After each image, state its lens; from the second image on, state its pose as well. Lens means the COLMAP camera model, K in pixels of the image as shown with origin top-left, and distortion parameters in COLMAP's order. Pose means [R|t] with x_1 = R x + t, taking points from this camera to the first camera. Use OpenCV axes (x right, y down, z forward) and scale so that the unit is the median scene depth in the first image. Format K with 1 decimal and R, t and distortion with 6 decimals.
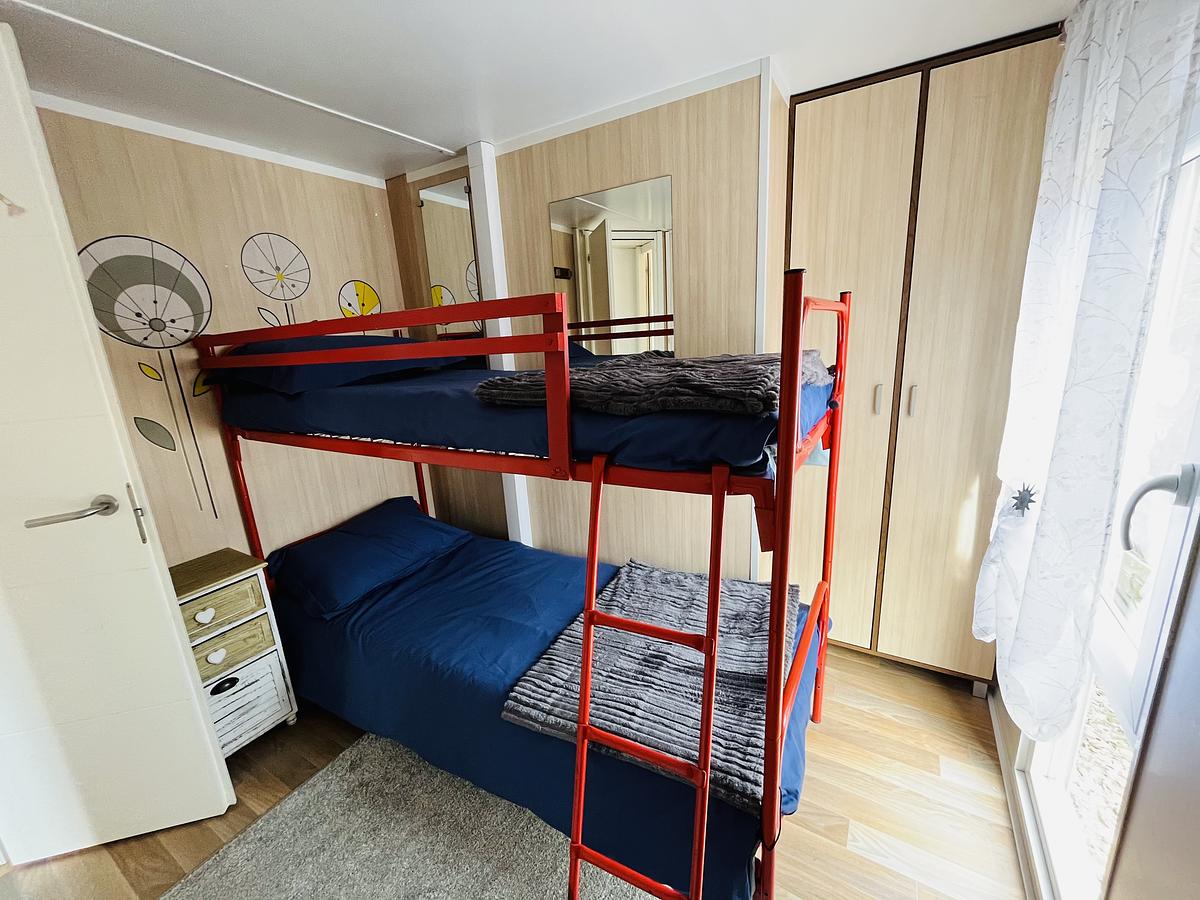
lens RADIAL K [[488.1, 0, 600.0], [0, 488.1, 450.0], [0, 0, 1]] dist [-0.001284, -0.000910]
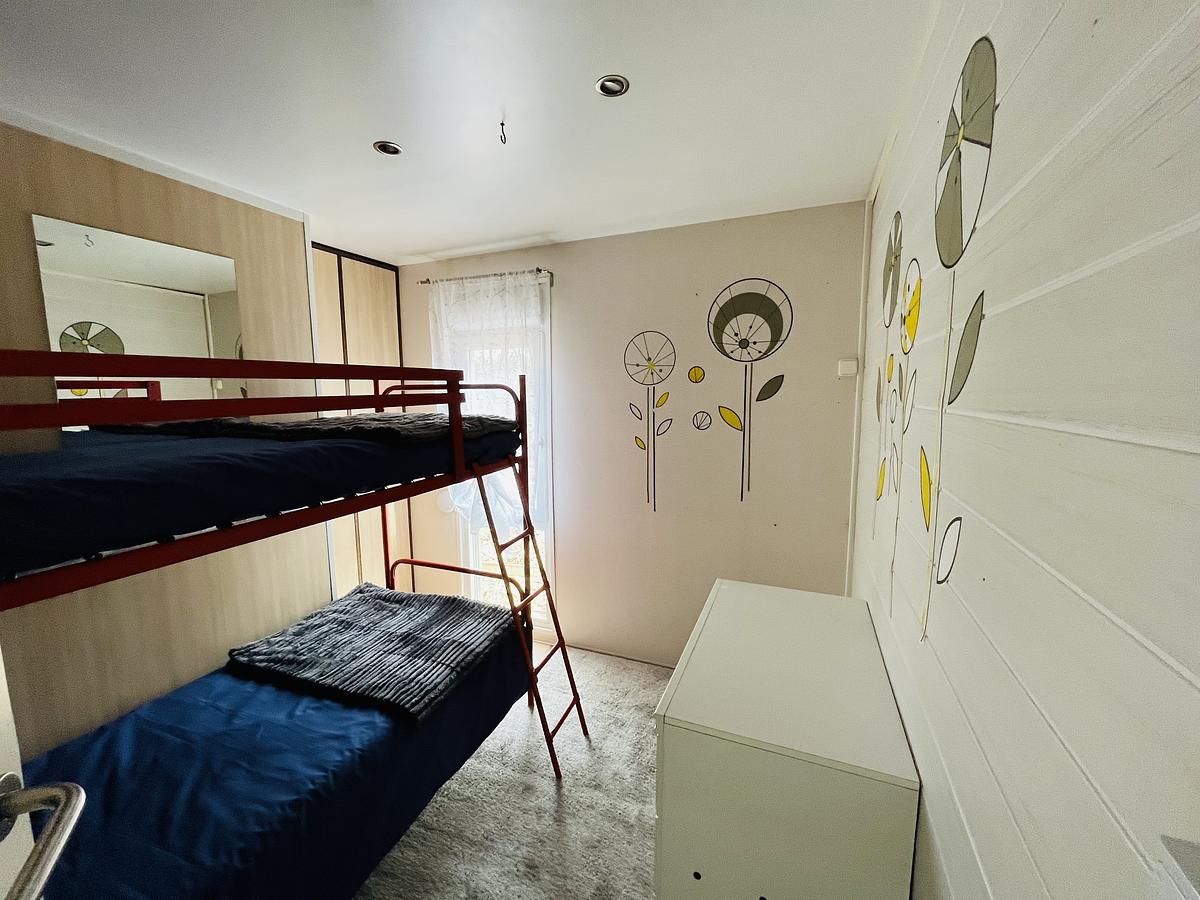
lens RADIAL K [[488.1, 0, 600.0], [0, 488.1, 450.0], [0, 0, 1]] dist [-0.001284, -0.000910]
pose [[-0.131129, -0.057917, 0.989672, -1.175444], [0.246139, 0.965131, 0.089094, -0.052401], [-0.960323, 0.255280, -0.112301, 0.492808]]
